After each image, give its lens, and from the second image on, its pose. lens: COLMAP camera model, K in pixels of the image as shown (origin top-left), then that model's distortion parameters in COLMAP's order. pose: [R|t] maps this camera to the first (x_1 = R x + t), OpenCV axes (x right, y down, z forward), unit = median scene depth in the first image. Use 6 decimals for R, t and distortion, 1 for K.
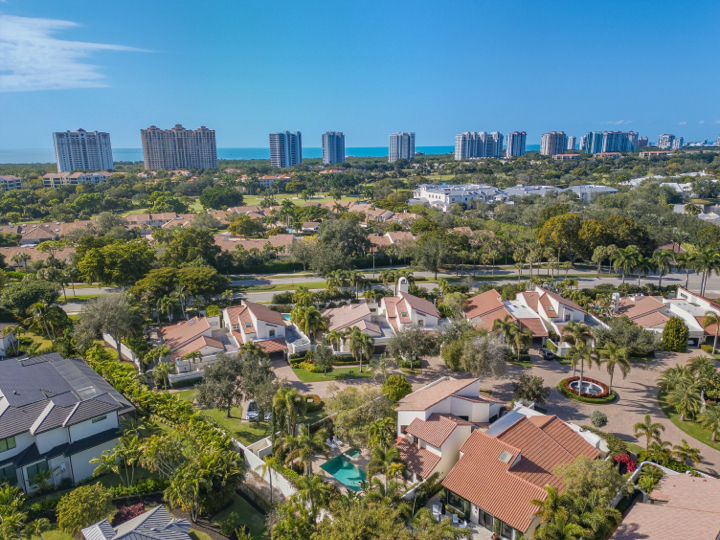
lens RADIAL K [[497.1, 0, 356.6], [0, 497.1, 267.6], [0, 0, 1]] dist [0.083412, -0.081065]
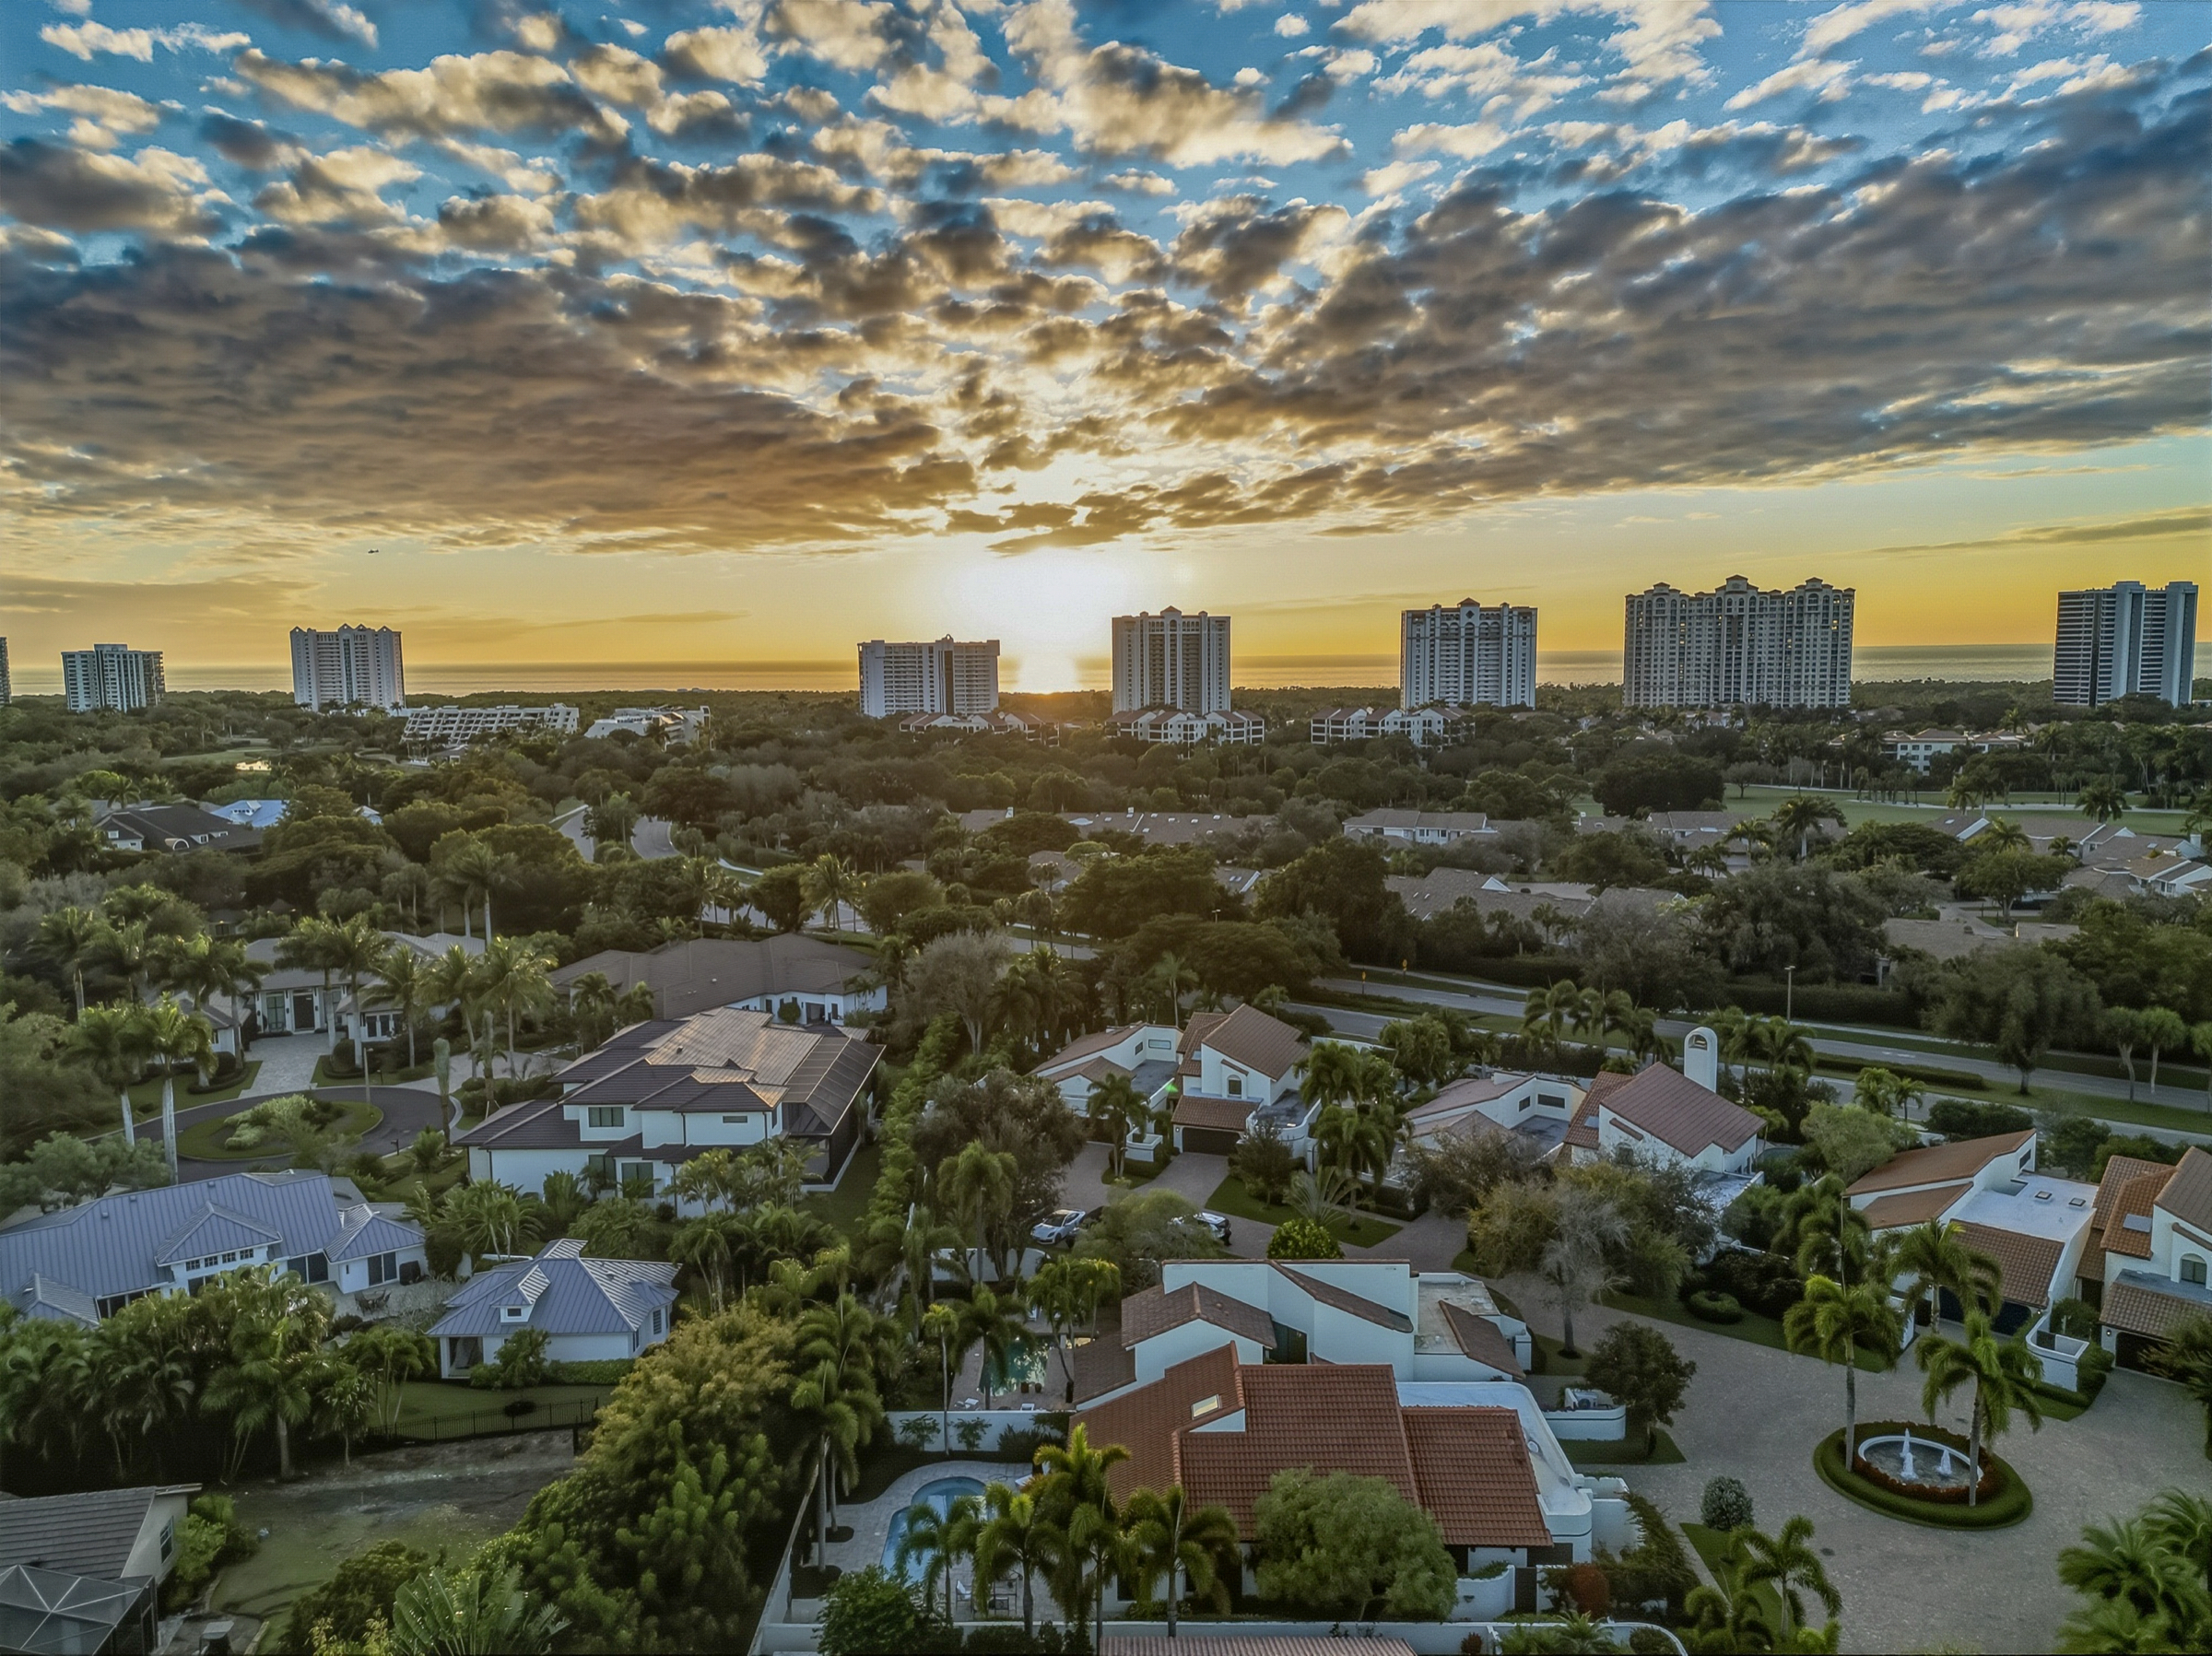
lens RADIAL K [[1543.0, 0, 1140.7], [0, 1543.0, 782.3], [0, 0, 1]] dist [0.157276, -0.229273]
pose [[0.726048, 0.059303, -0.685083, 0.451503], [-0.159191, 0.983706, -0.083557, 0.006133], [0.668964, 0.169725, 0.723657, 0.011020]]
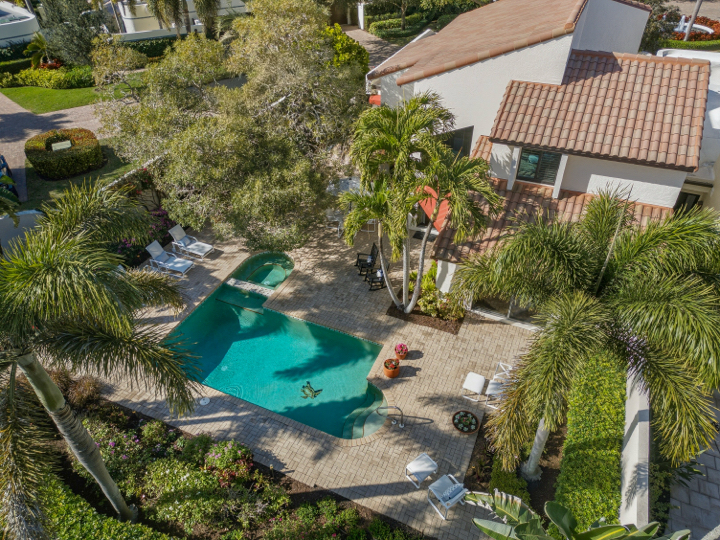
lens RADIAL K [[497.1, 0, 356.6], [0, 497.1, 267.6], [0, 0, 1]] dist [0.083412, -0.081065]
pose [[0.925202, -0.228461, 0.302995, -0.020885], [0.083879, 0.901834, 0.423863, 0.129605], [-0.370088, -0.366744, 0.853542, 0.378219]]
